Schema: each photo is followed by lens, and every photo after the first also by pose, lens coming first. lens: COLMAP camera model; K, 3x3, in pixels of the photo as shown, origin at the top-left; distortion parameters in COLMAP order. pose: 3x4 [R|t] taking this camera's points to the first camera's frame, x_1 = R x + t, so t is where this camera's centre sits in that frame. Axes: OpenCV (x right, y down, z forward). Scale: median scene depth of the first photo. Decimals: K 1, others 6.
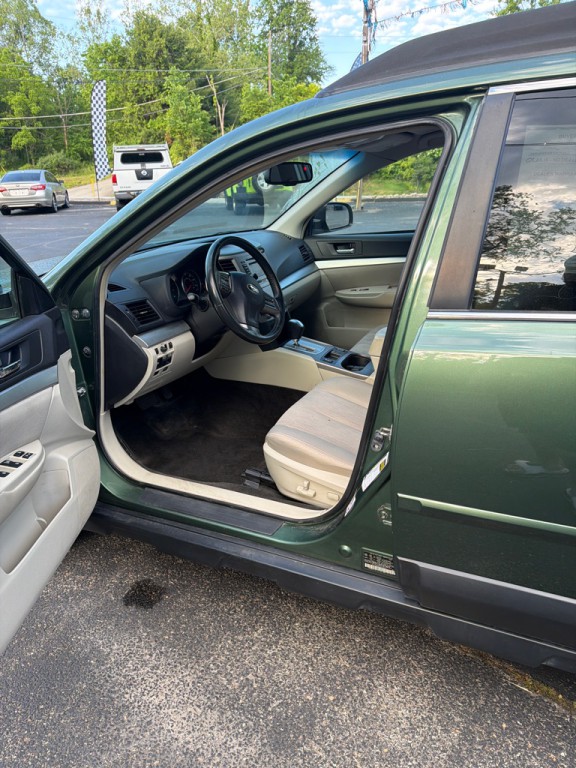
lens RADIAL K [[535.3, 0, 288.0], [0, 535.3, 384.0], [0, 0, 1]] dist [0.043201, -0.061710]
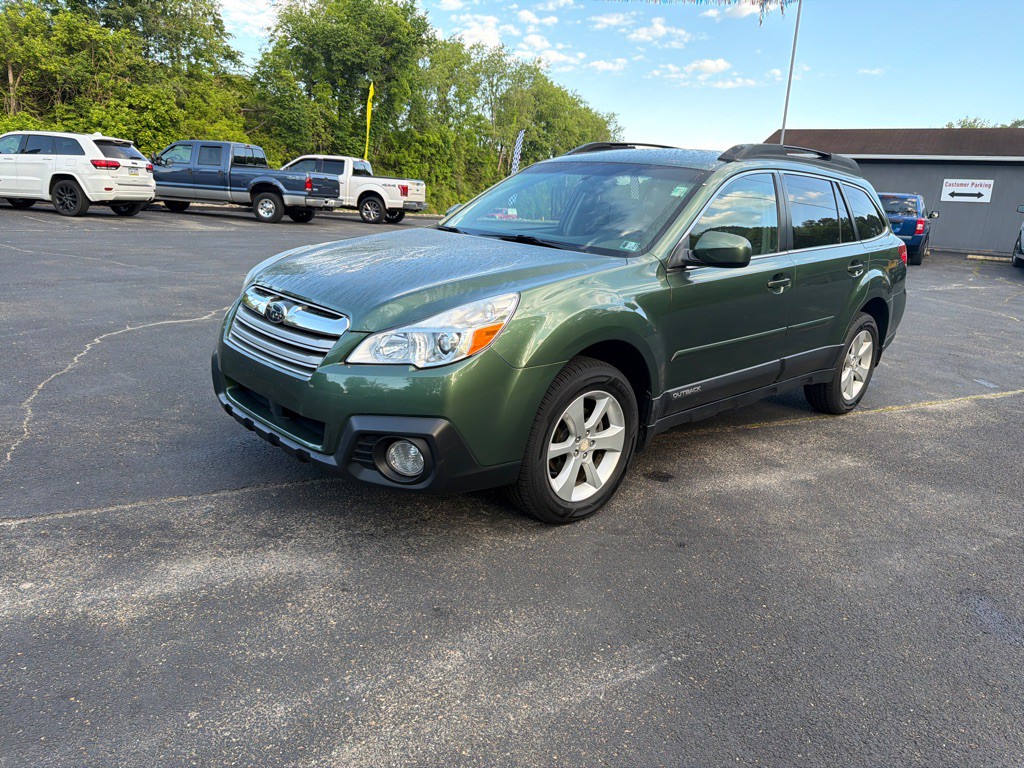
lens RADIAL K [[727.7, 0, 512.0], [0, 727.7, 384.0], [0, 0, 1]] dist [0.004356, -0.002138]
pose [[0.344472, -0.176850, 0.921988, -0.264562], [0.264274, 0.960648, 0.085528, -0.012498], [-0.900832, 0.214196, 0.377654, 0.074428]]
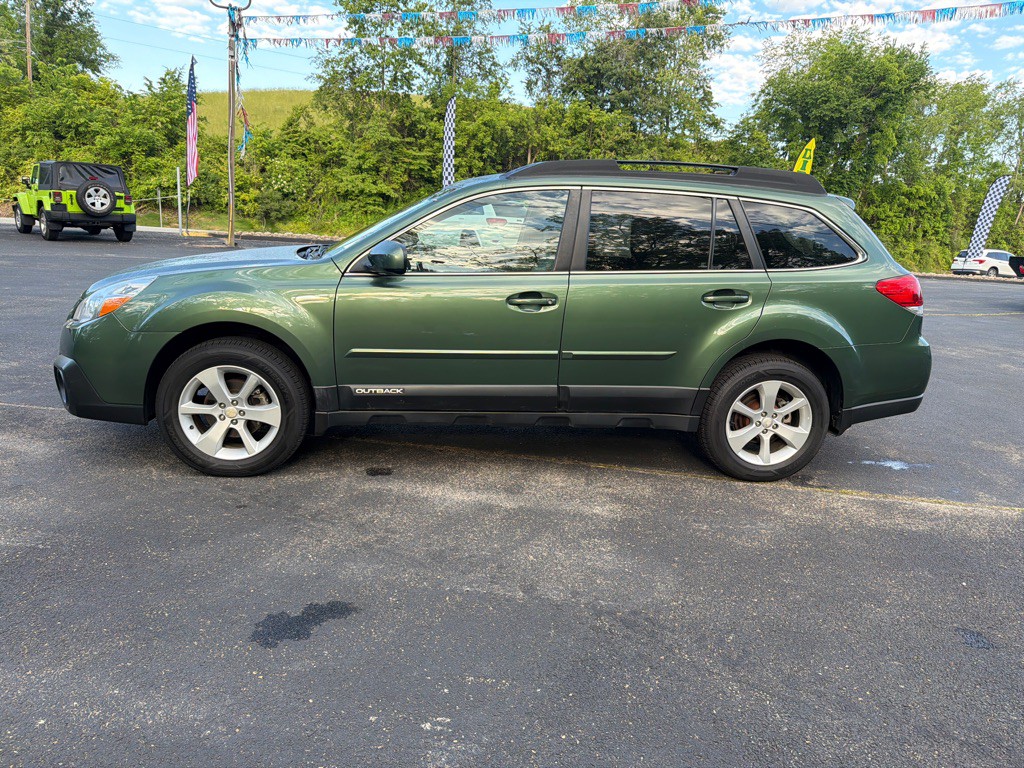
lens RADIAL K [[713.8, 0, 512.0], [0, 713.8, 384.0], [0, 0, 1]] dist [0.043201, -0.061710]
pose [[0.835661, -0.034911, 0.548135, -0.131289], [0.111424, 0.988002, -0.106945, 0.051345], [-0.537825, 0.150446, 0.829524, -0.110534]]
